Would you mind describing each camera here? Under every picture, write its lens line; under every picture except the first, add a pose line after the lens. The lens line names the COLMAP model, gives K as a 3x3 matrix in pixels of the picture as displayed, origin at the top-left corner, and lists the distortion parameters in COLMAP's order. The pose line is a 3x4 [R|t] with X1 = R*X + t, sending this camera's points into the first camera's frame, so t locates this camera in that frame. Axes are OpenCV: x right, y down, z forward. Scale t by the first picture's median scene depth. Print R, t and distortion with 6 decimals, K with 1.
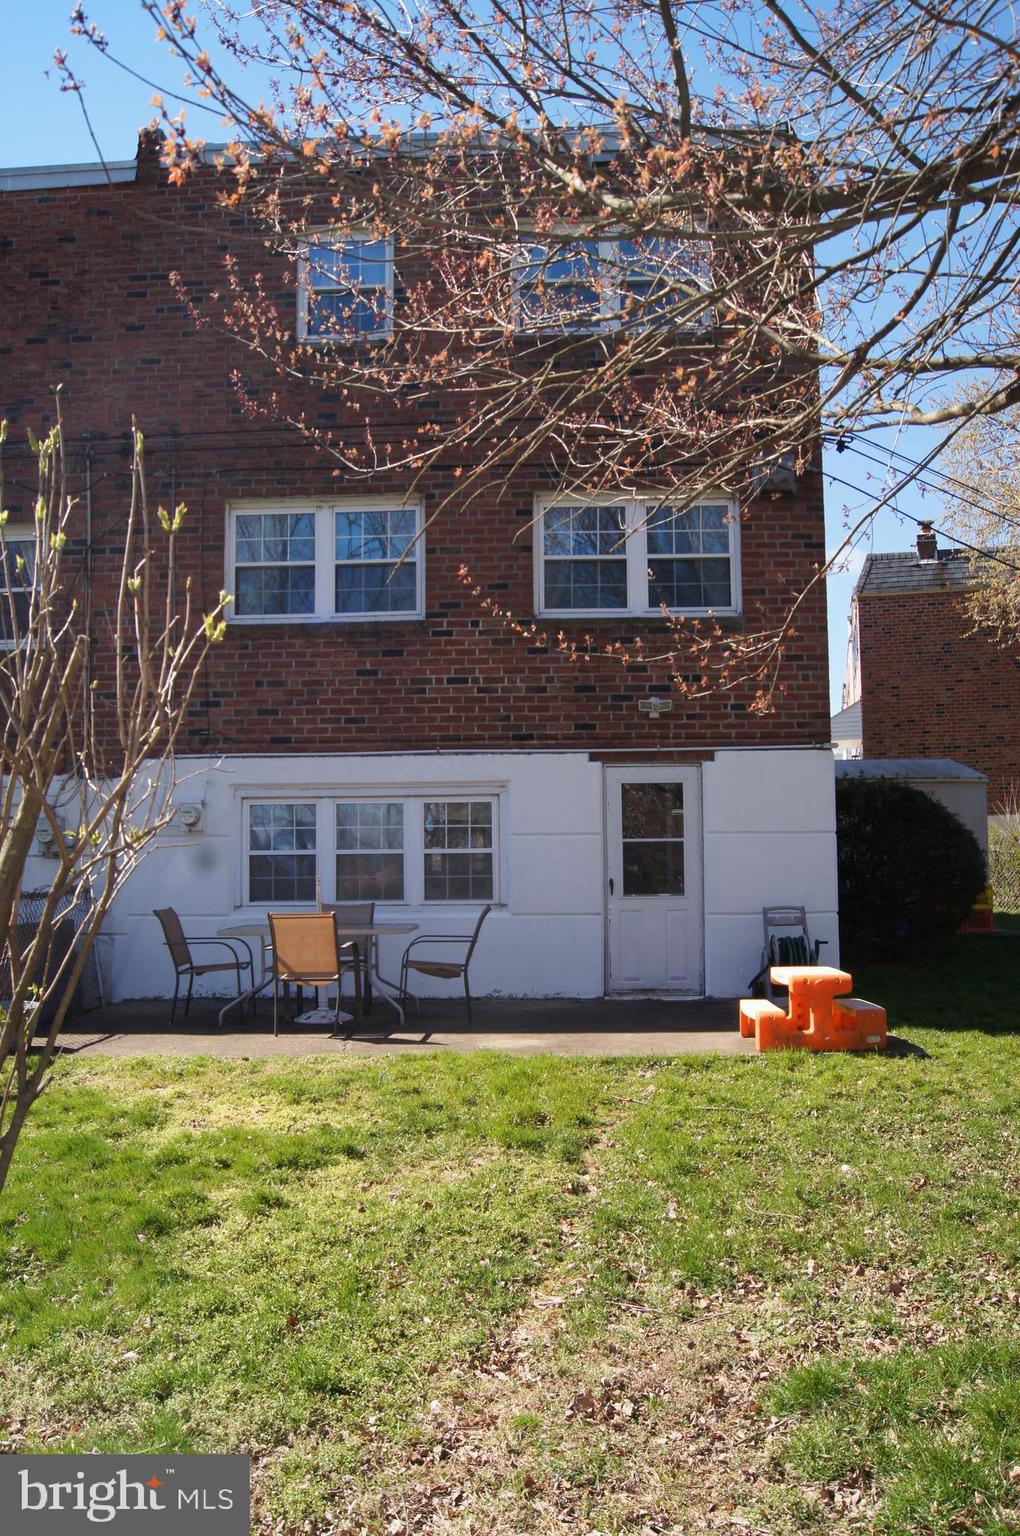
lens RADIAL K [[1202.4, 0, 510.0], [0, 1202.4, 768.0], [0, 0, 1]] dist [-0.086038, 0.020134]
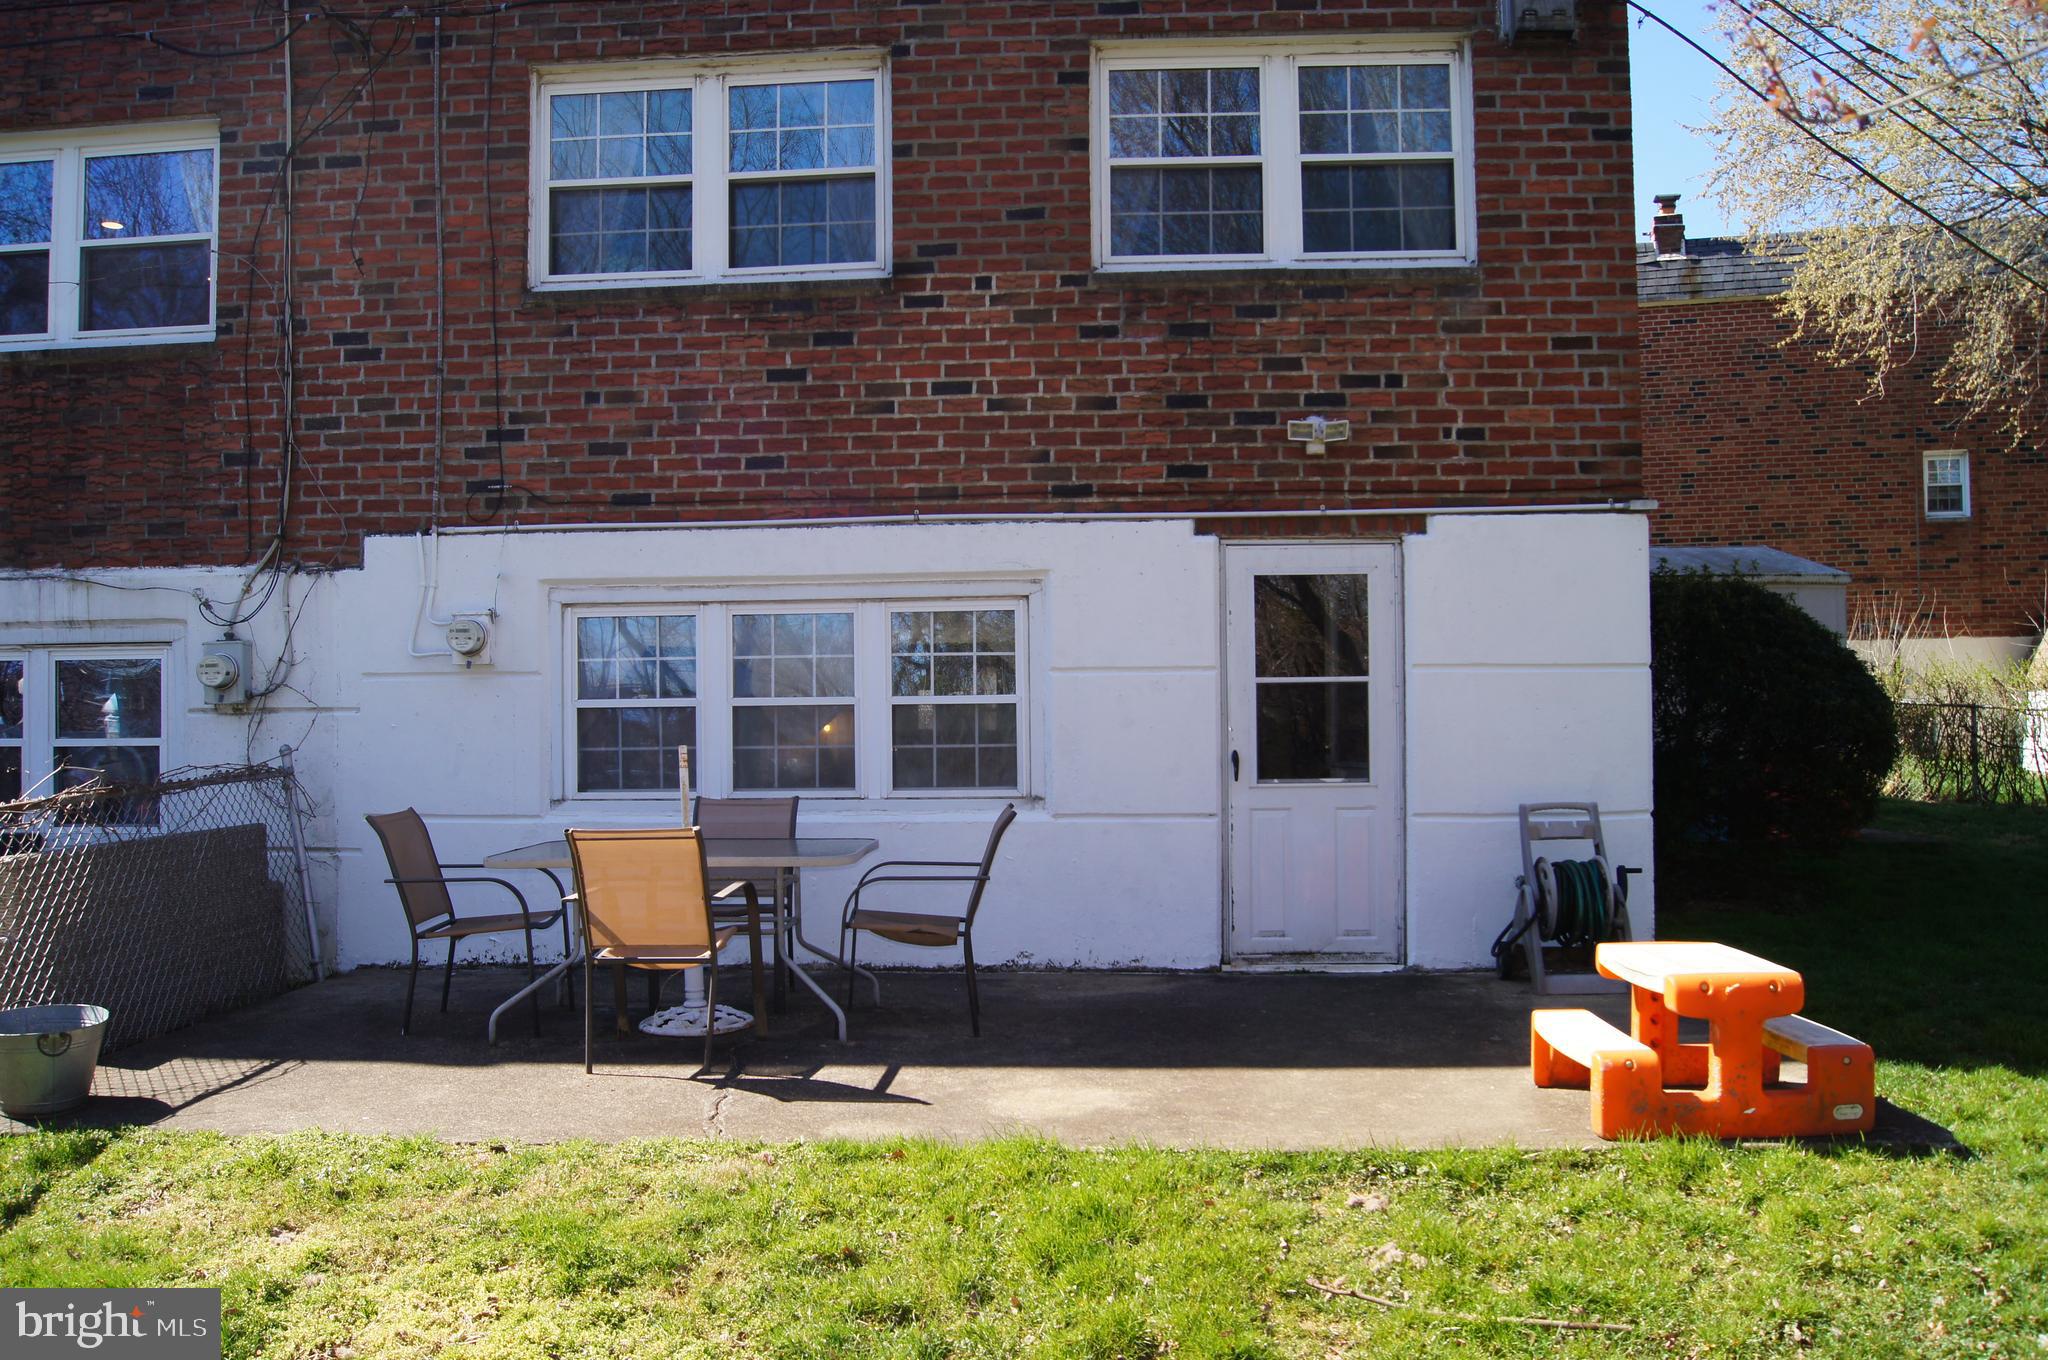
lens RADIAL K [[1603.2, 0, 985.7], [0, 1603.2, 685.7], [0, 0, 1]] dist [-0.086038, 0.020134]
pose [[0.999607, -0.000850, -0.028004, -0.008216], [0.002651, 0.997924, 0.064347, 0.015782], [0.027891, -0.064396, 0.997535, 0.273508]]
